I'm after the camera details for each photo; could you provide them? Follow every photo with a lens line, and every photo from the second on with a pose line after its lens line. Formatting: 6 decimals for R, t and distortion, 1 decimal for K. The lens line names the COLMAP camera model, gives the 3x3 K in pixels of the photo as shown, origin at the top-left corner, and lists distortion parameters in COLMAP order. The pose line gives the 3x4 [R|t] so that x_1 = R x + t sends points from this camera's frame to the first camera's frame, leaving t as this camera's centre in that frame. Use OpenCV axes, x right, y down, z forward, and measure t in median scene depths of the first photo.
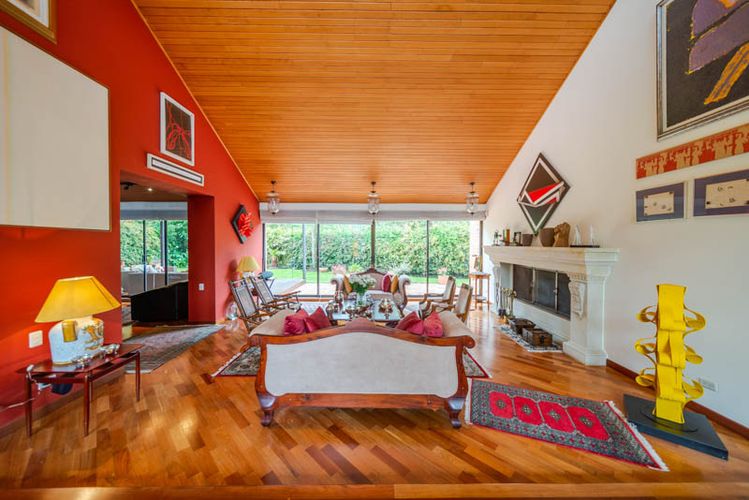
lens RADIAL K [[262.9, 0, 375.4], [0, 262.9, 247.5], [0, 0, 1]] dist [0.001082, -0.000837]
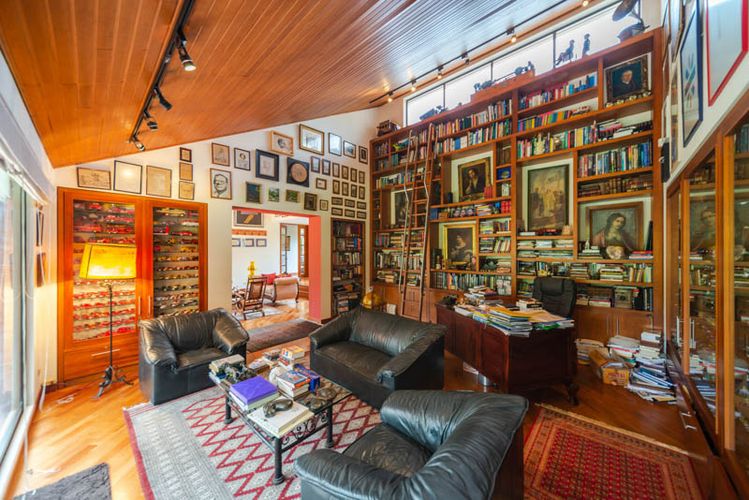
lens RADIAL K [[262.9, 0, 374.8], [0, 262.9, 248.2], [0, 0, 1]] dist [0.001082, -0.000837]
pose [[-0.718017, -0.000562, 0.696025, -1.960705], [0.010077, 0.999886, 0.011202, -0.066930], [-0.695952, 0.015057, -0.717930, 1.488426]]
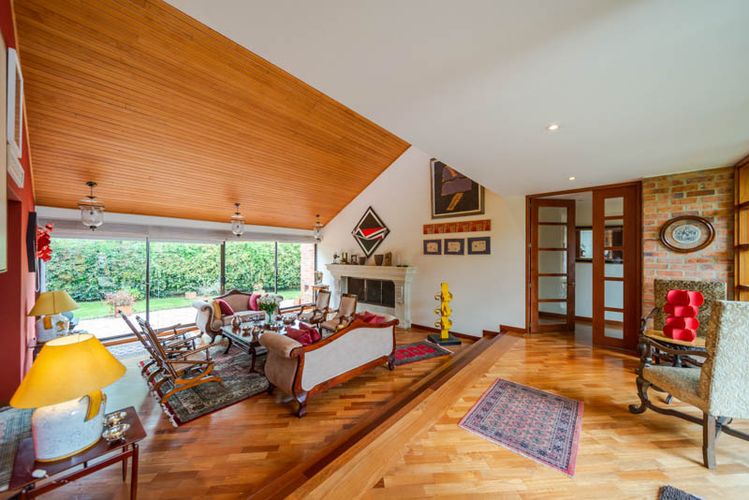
lens RADIAL K [[262.9, 0, 375.6], [0, 262.9, 254.2], [0, 0, 1]] dist [0.001082, -0.000837]
pose [[0.660720, 0.000861, 0.750632, -0.589752], [0.011736, 0.999865, -0.011476, -0.055347], [-0.750541, 0.016392, 0.660621, -0.075527]]
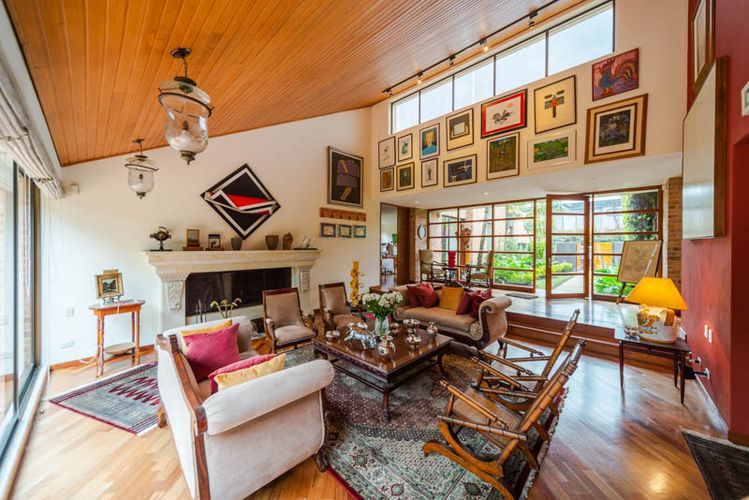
lens RADIAL K [[262.9, 0, 370.2], [0, 262.9, 247.3], [0, 0, 1]] dist [0.001082, -0.000837]
pose [[-0.713683, -0.004437, 0.700455, -0.539856], [0.008861, 0.999843, 0.015362, -0.030066], [-0.700413, 0.017170, -0.713531, 1.545287]]
